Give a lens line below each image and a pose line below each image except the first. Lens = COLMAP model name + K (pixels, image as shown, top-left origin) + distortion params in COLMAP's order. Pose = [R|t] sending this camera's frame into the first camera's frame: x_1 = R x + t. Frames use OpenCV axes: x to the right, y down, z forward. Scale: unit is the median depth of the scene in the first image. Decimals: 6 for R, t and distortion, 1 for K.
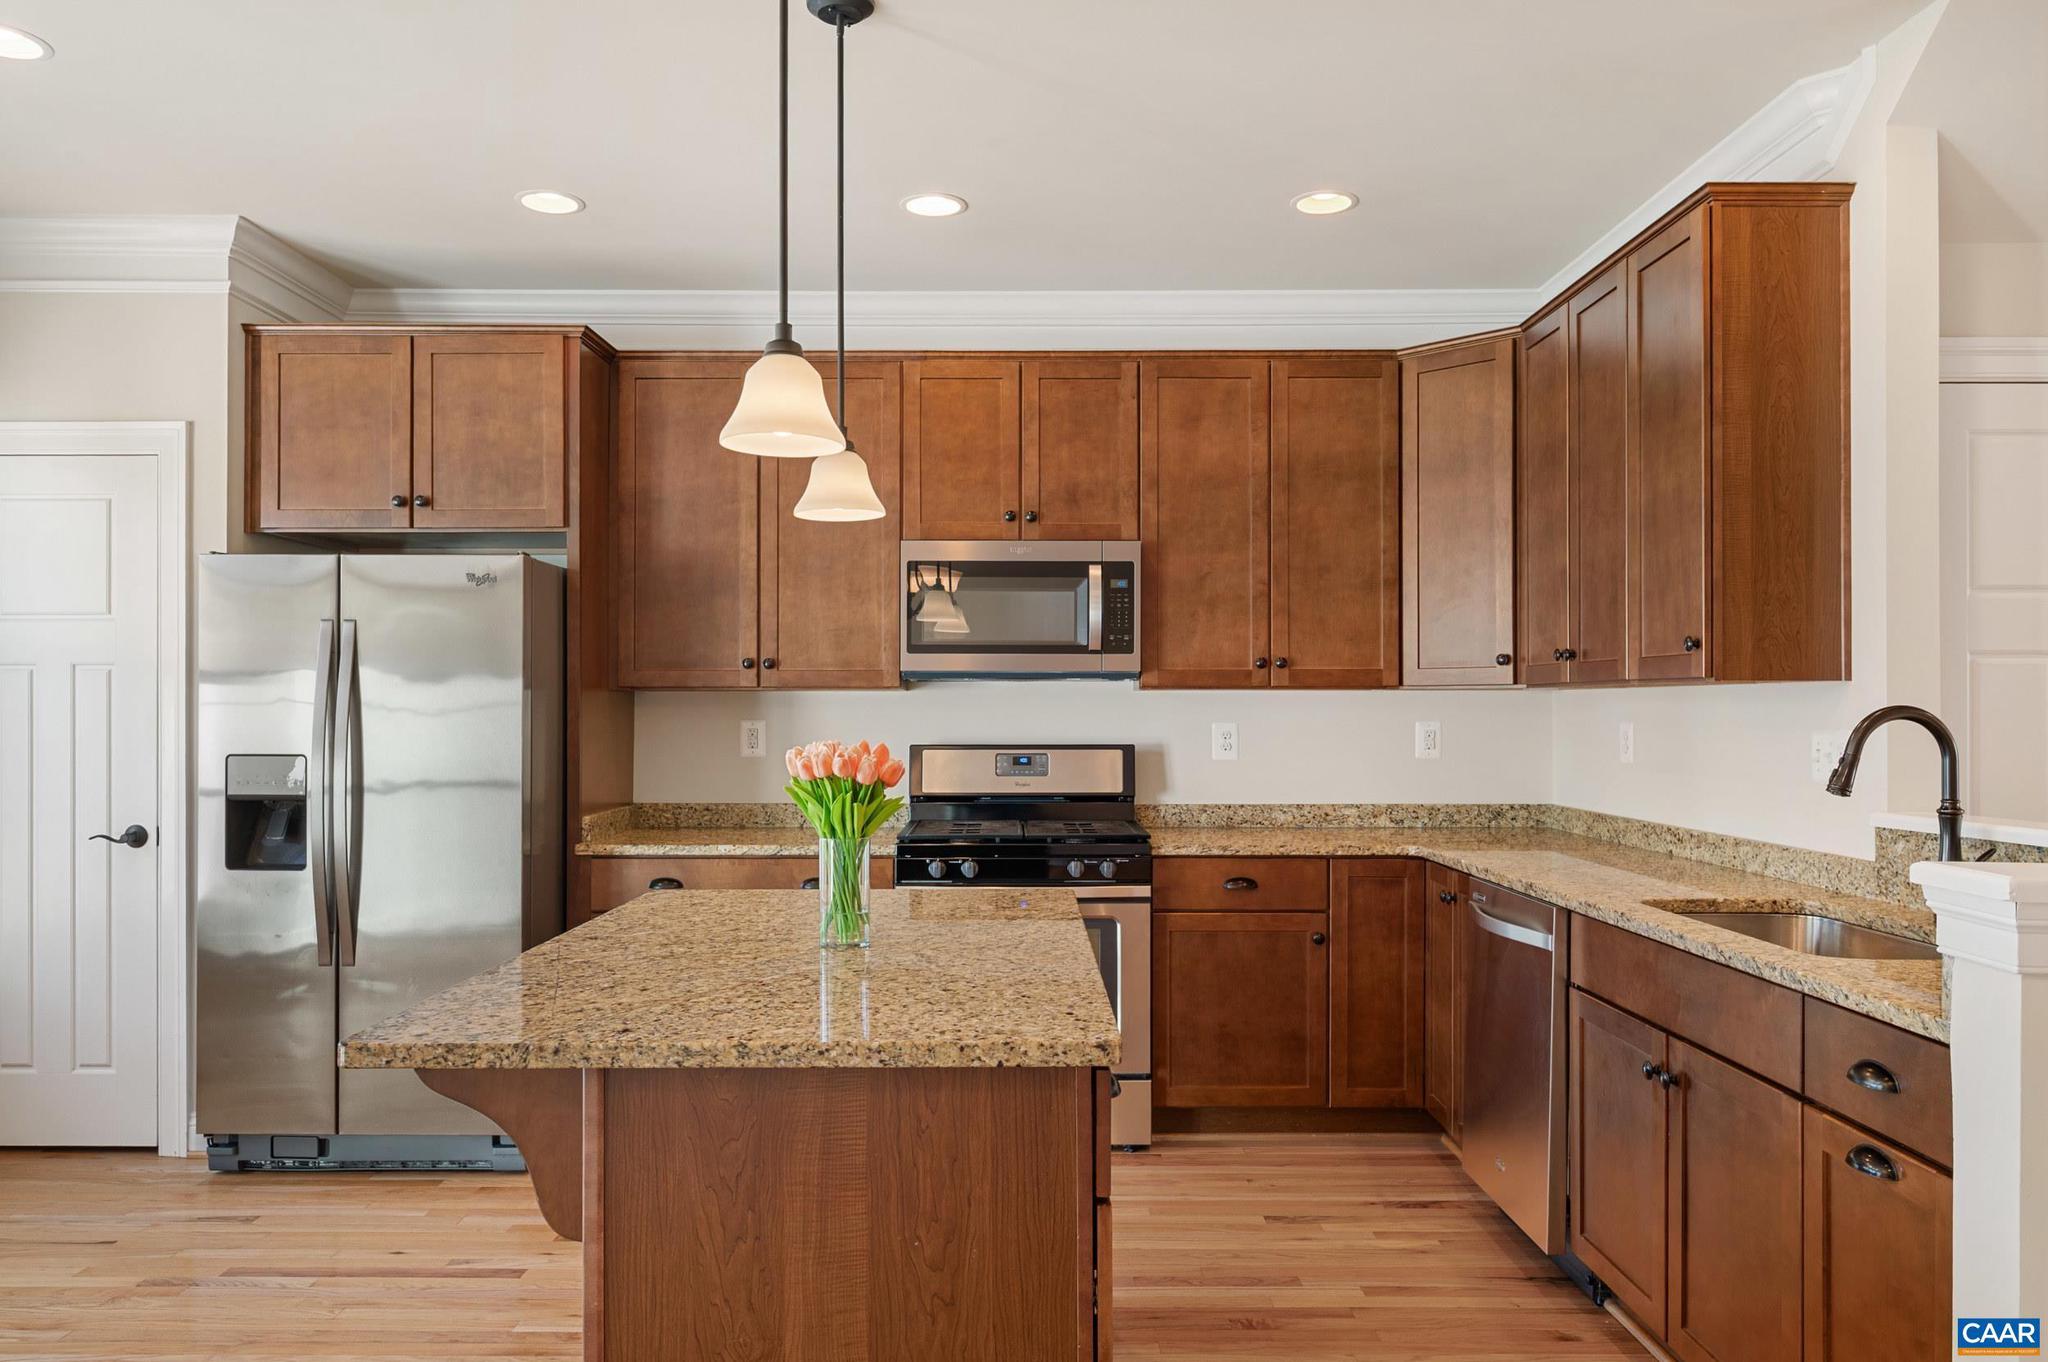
lens RADIAL K [[1430.0, 0, 1020.3], [0, 1430.0, 701.8], [0, 0, 1]] dist [-0.002103, -0.008291]
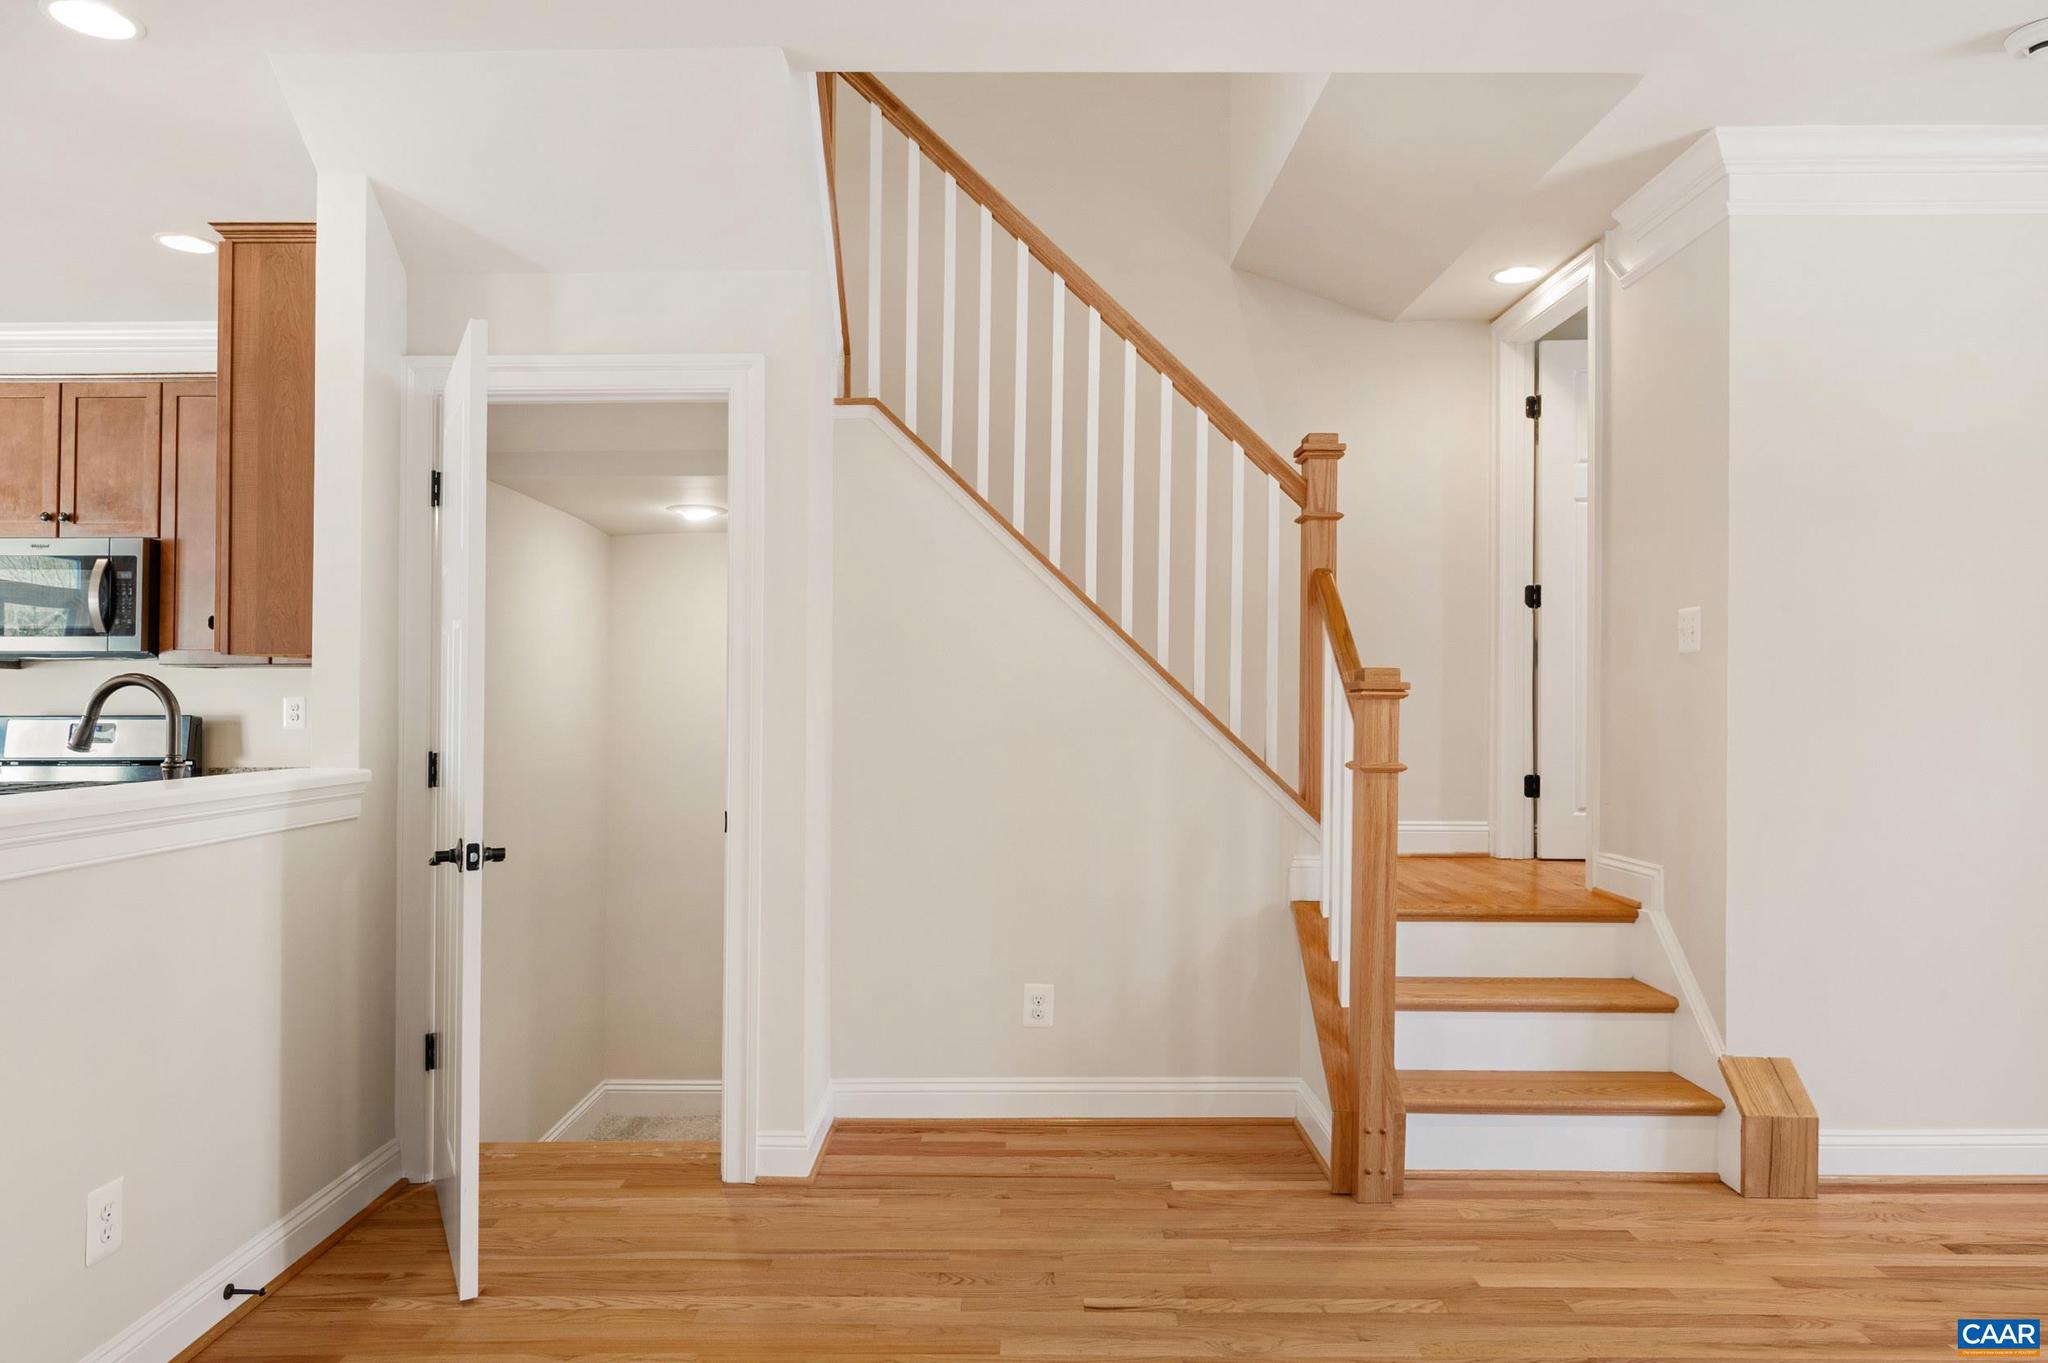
lens RADIAL K [[1249.7, 0, 1022.9], [0, 1249.7, 671.2], [0, 0, 1]] dist [0.001976, 0.000429]
pose [[0.999979, -0.001771, -0.006222, 0.833976], [0.001690, 0.999914, -0.012983, 0.009616], [0.006245, 0.012972, 0.999896, -0.002426]]
